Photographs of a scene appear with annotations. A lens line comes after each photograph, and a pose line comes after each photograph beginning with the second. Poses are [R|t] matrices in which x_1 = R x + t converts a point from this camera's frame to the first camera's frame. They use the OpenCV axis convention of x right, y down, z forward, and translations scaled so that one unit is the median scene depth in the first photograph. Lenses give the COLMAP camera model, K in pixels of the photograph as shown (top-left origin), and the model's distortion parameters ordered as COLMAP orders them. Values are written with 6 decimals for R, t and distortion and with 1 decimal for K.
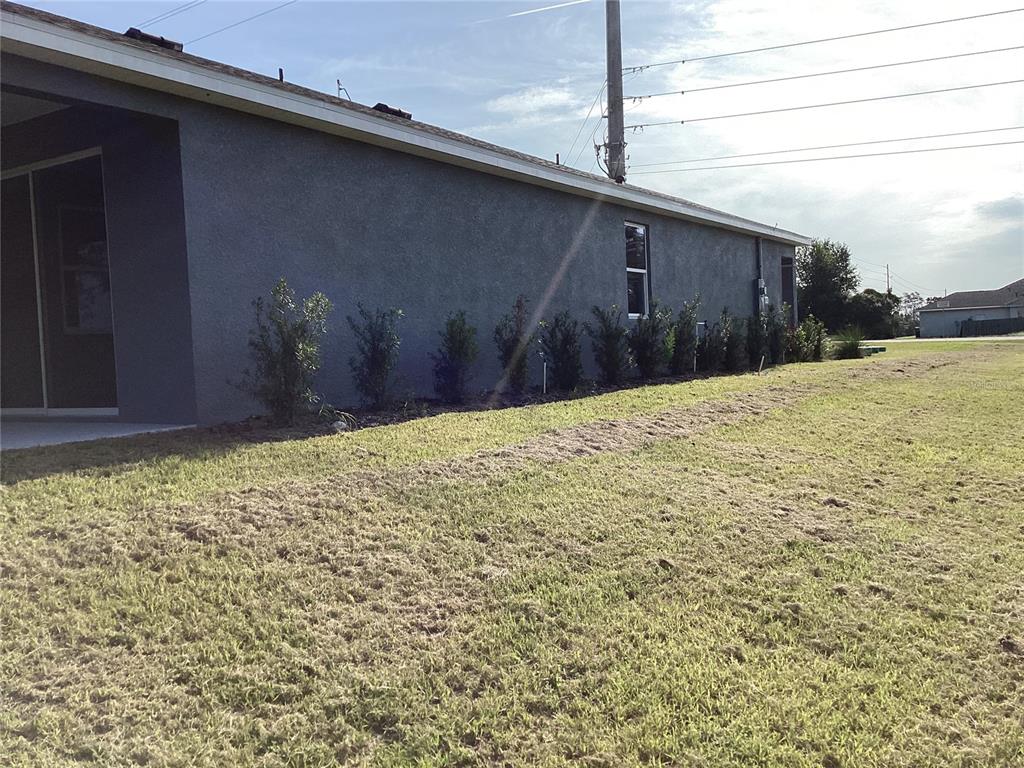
lens RADIAL K [[902.1, 0, 509.4], [0, 902.1, 371.0], [0, 0, 1]] dist [0.063527, -0.132891]
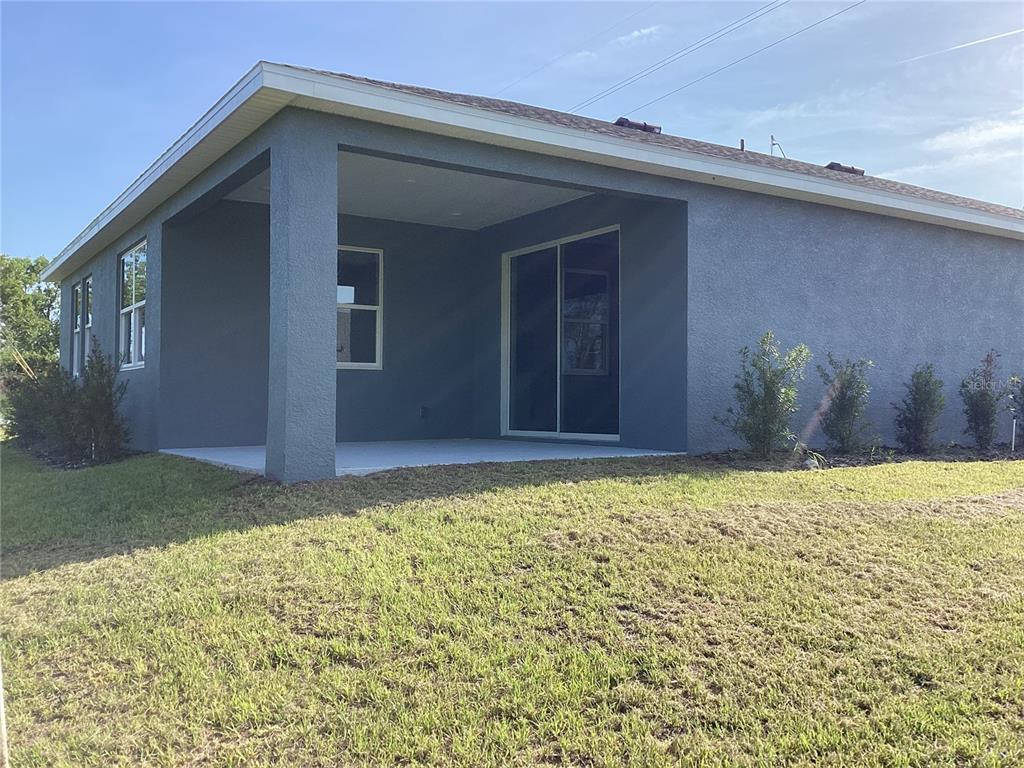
lens RADIAL K [[902.1, 0, 509.4], [0, 902.1, 371.0], [0, 0, 1]] dist [0.063527, -0.132891]
pose [[0.902905, 0.032132, -0.428637, -0.051412], [-0.055678, 0.997544, -0.042504, 0.016061], [0.426218, 0.062243, 0.902477, -0.177156]]
